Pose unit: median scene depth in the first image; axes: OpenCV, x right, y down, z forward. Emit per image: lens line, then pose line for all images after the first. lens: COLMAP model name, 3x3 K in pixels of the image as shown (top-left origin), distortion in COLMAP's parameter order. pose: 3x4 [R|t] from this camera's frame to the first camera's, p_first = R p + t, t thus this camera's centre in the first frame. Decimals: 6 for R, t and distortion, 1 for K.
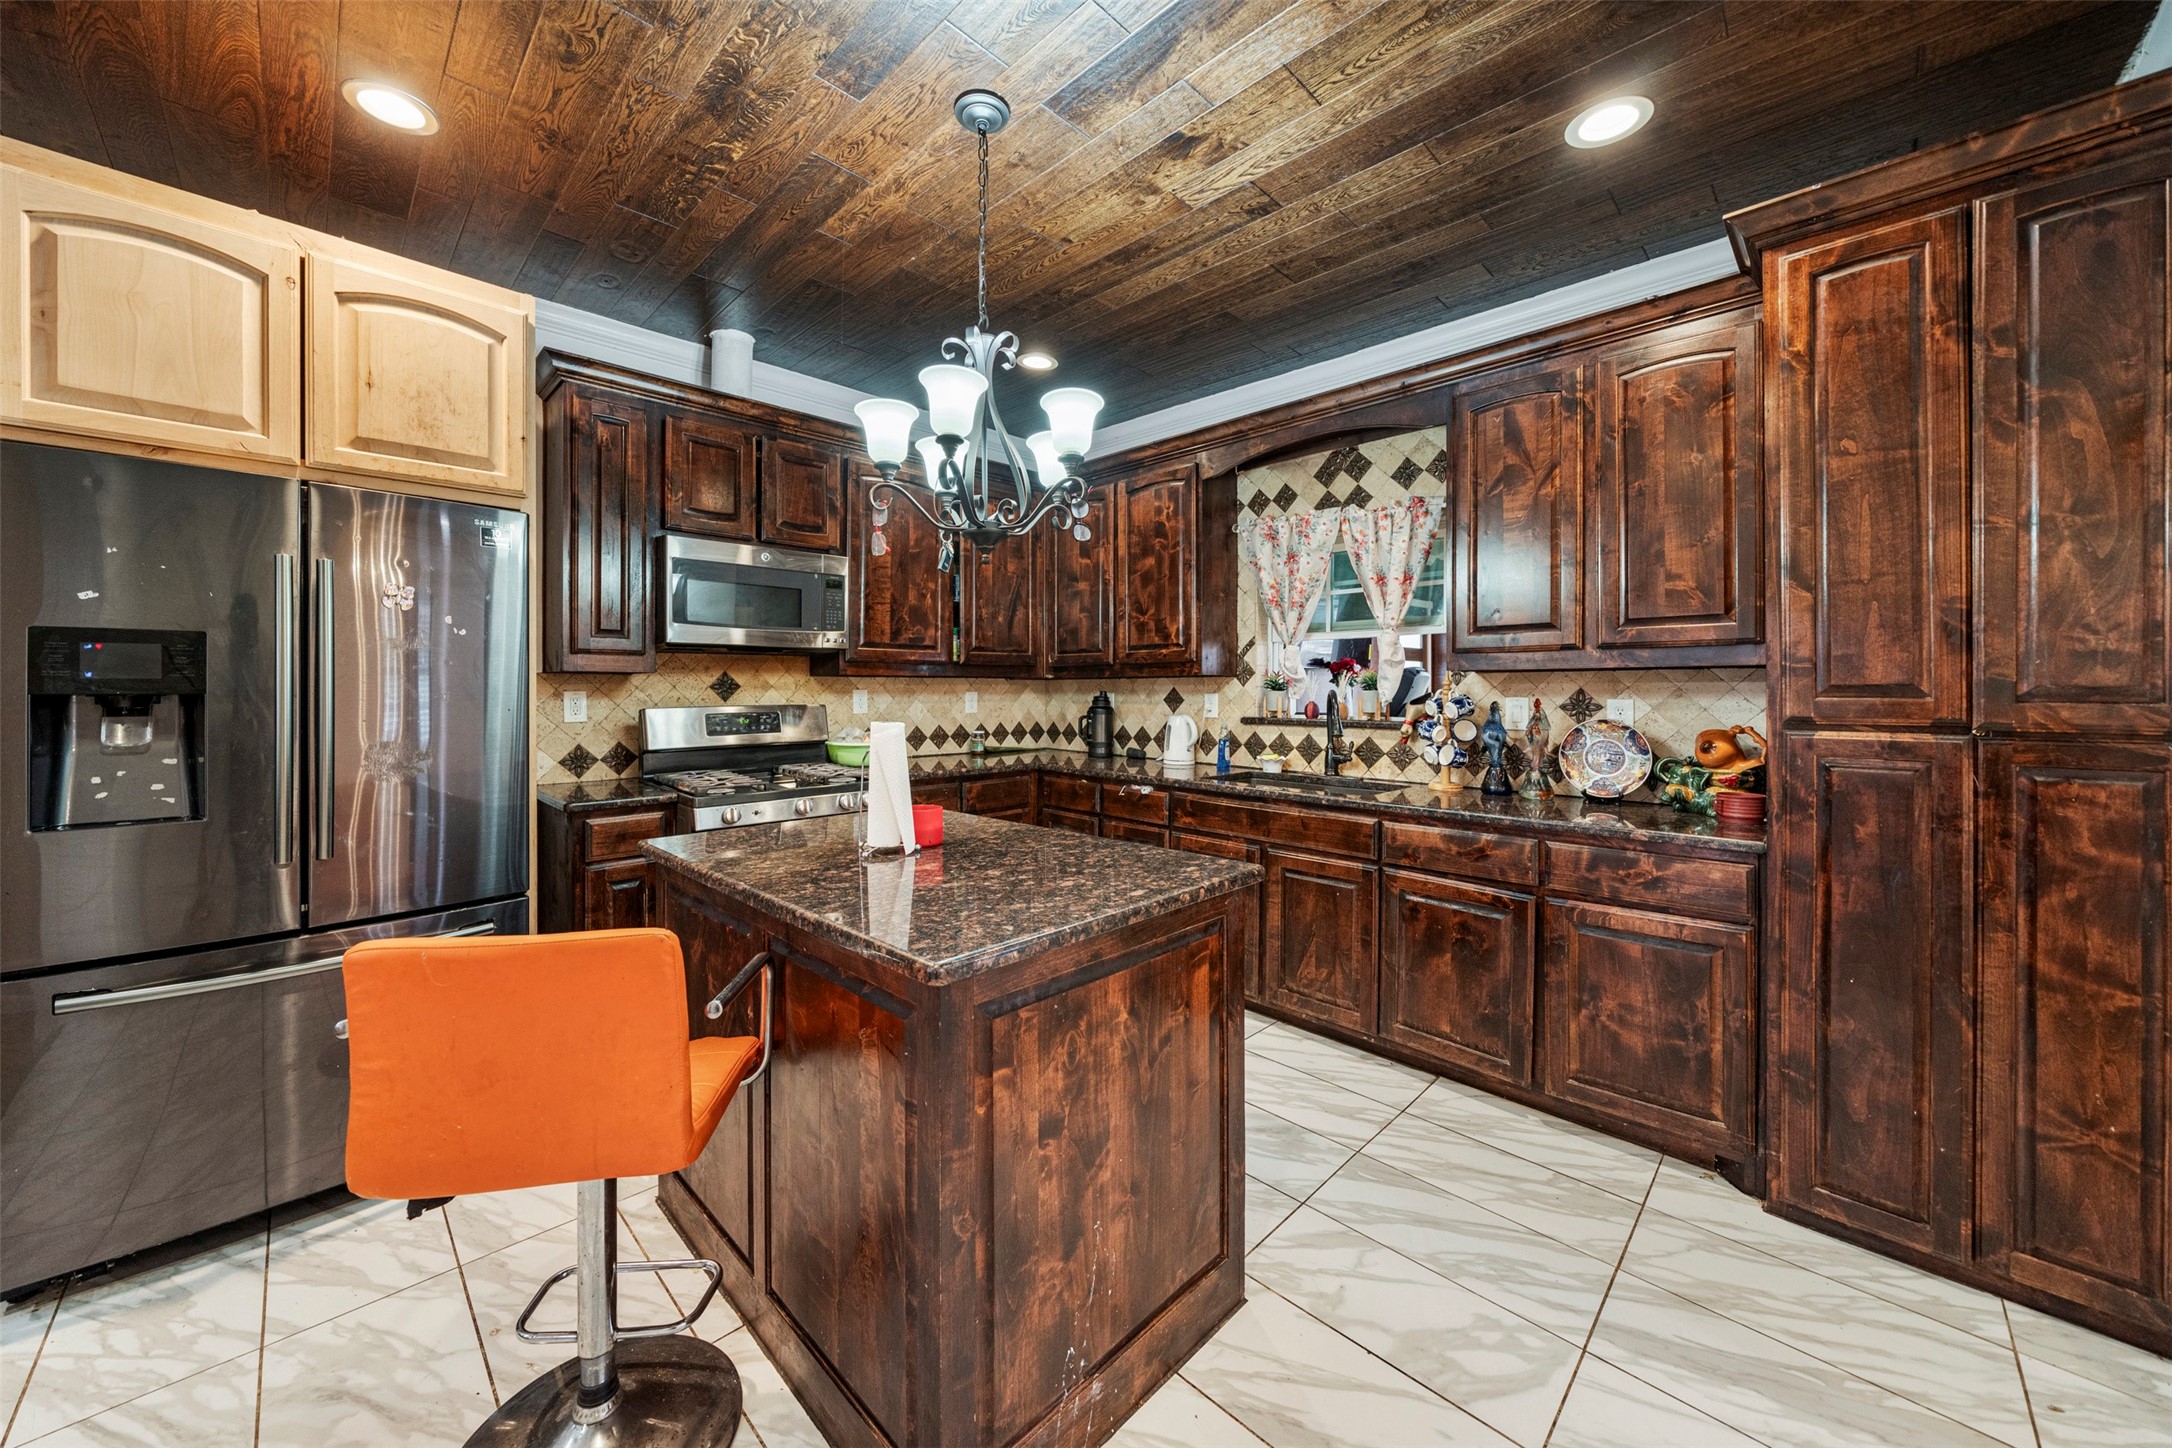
lens RADIAL K [[767.4, 0, 1079.2], [0, 767.4, 693.4], [0, 0, 1]] dist [-0.001368, -0.000037]
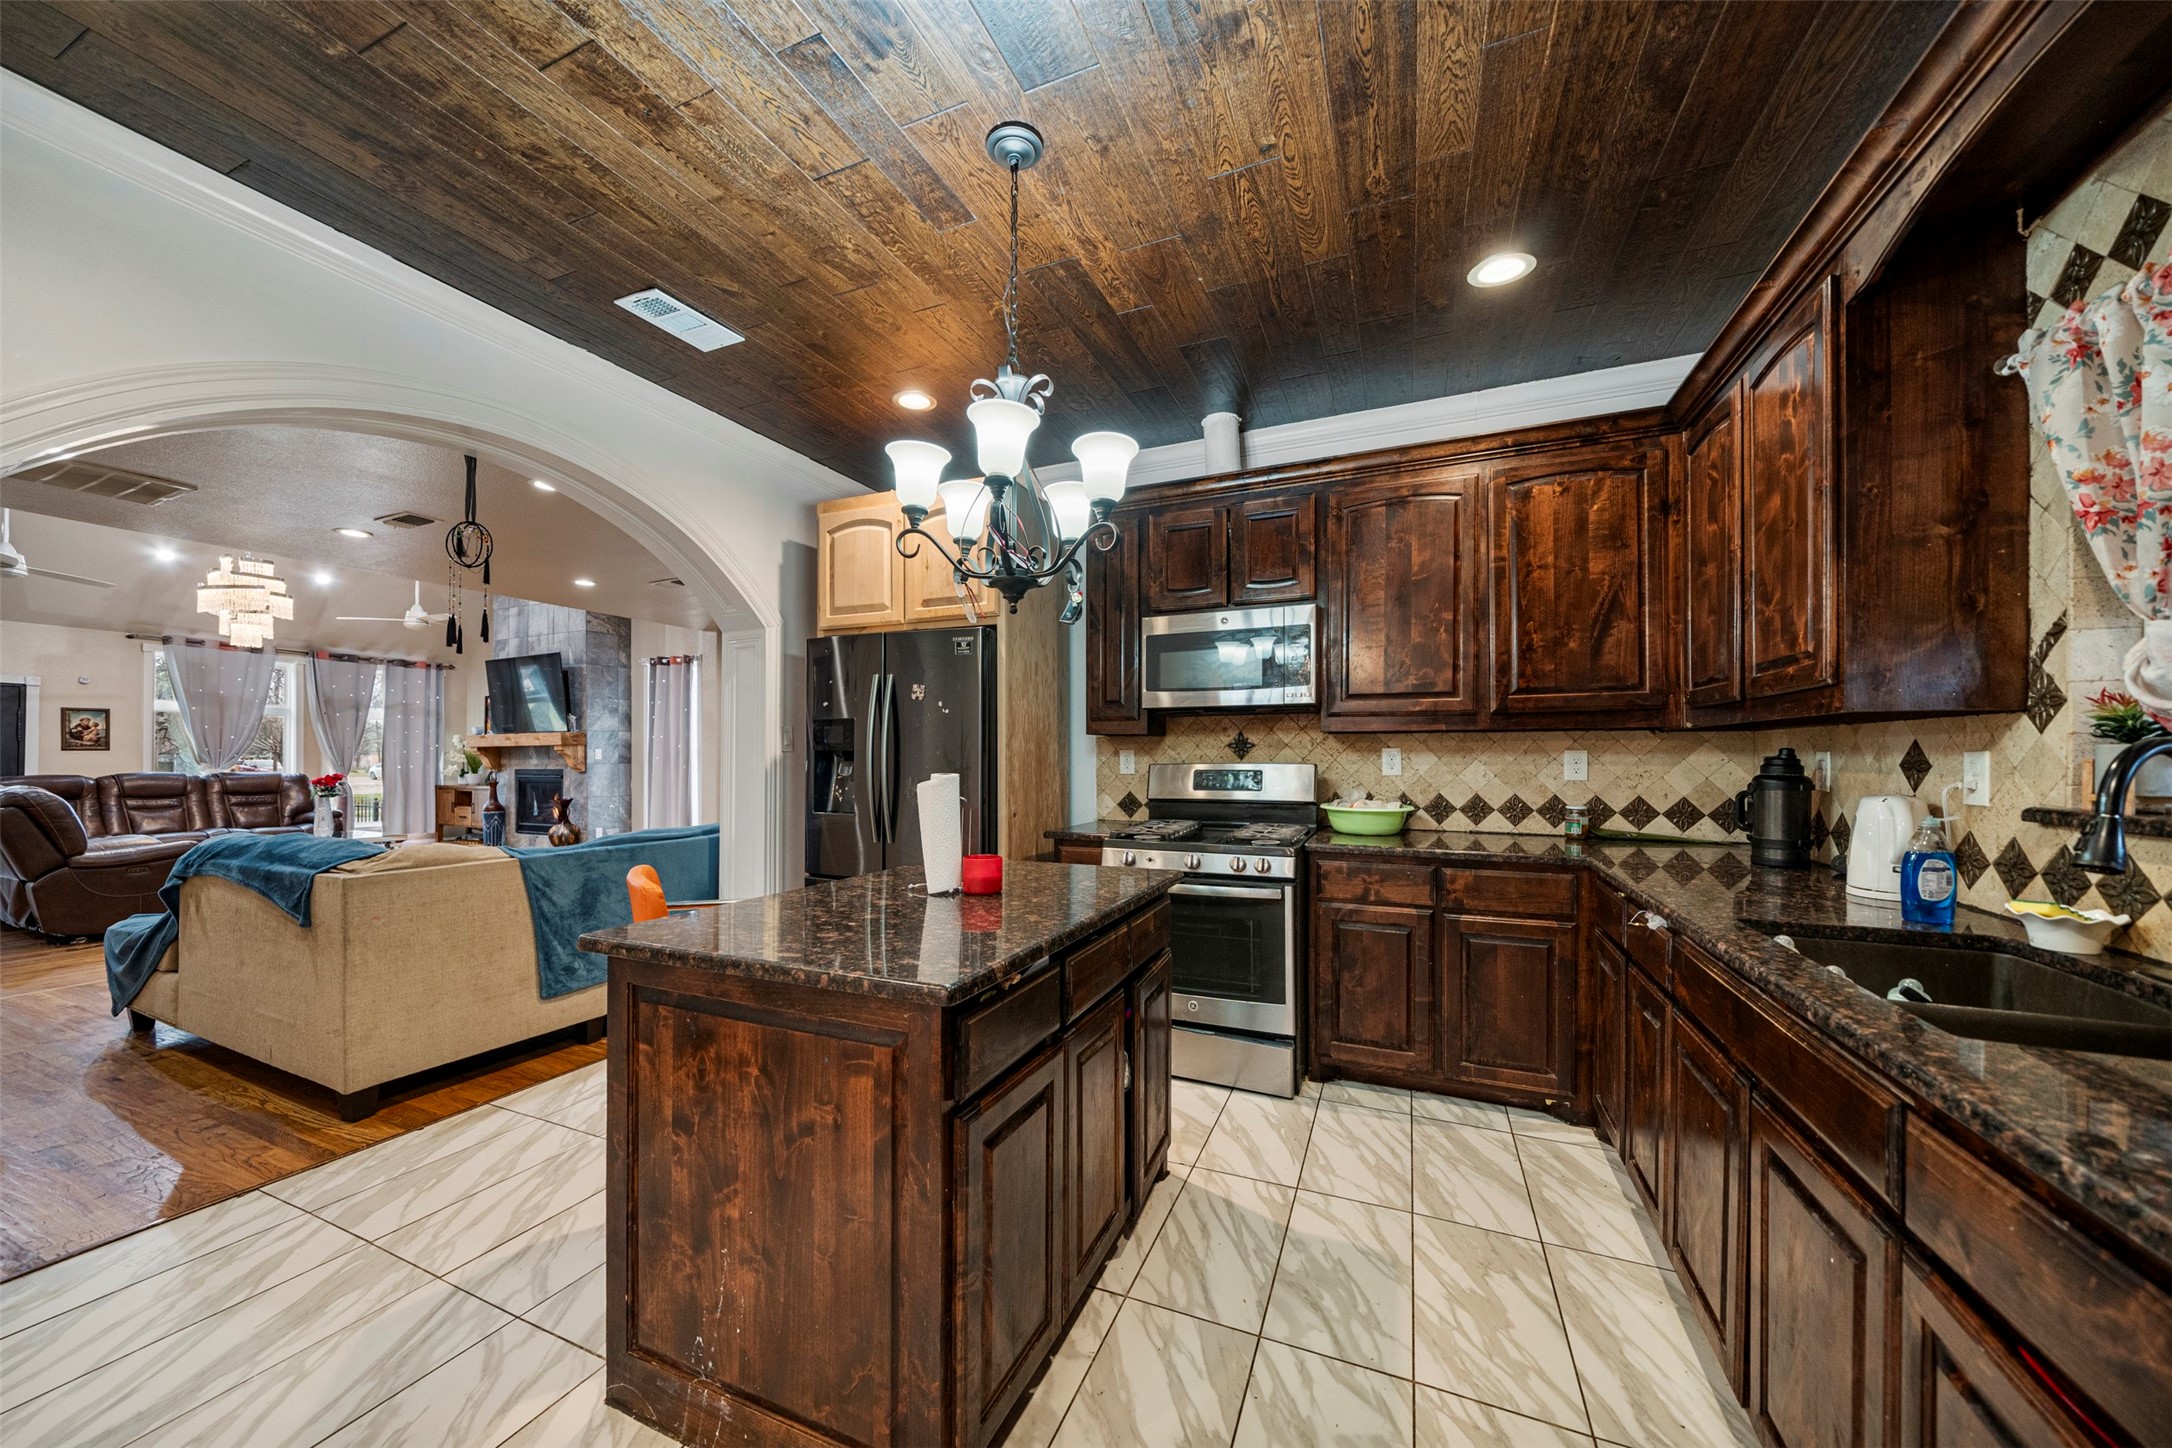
lens RADIAL K [[768.7, 0, 1090.2], [0, 768.7, 755.4], [0, 0, 1]] dist [0.000745, -0.000001]
pose [[0.378406, 0.002277, -0.925637, 0.407521], [-0.003811, 0.999992, 0.000902, 0.004003], [0.925632, 0.003186, 0.378412, 0.365099]]
